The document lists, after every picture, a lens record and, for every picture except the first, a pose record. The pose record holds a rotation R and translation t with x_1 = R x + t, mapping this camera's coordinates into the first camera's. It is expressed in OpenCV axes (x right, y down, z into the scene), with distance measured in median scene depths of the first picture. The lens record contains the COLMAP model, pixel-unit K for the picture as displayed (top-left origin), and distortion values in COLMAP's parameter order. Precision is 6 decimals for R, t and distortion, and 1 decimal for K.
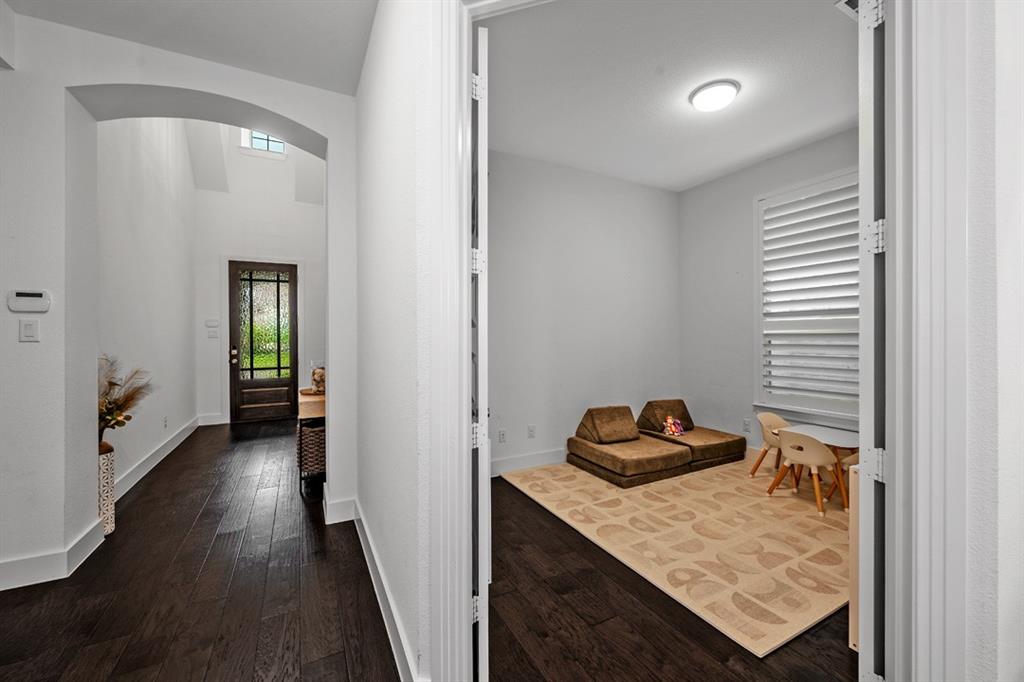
lens RADIAL K [[406.9, 0, 516.2], [0, 406.9, 334.3], [0, 0, 1]] dist [0.002532, 0.000367]
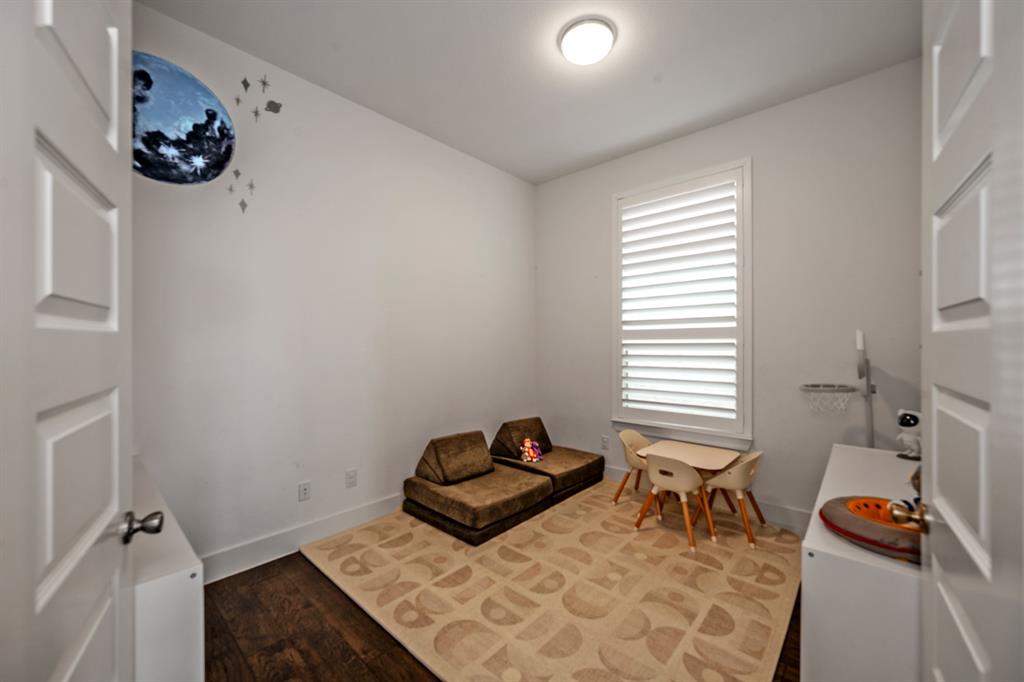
lens RADIAL K [[402.1, 0, 517.1], [0, 402.1, 343.0], [0, 0, 1]] dist [-0.000893, -0.000110]
pose [[0.936813, 0.001022, 0.349829, 0.073996], [-0.000905, 0.999999, -0.000500, -0.002113], [-0.349829, 0.000152, 0.936814, 0.264297]]
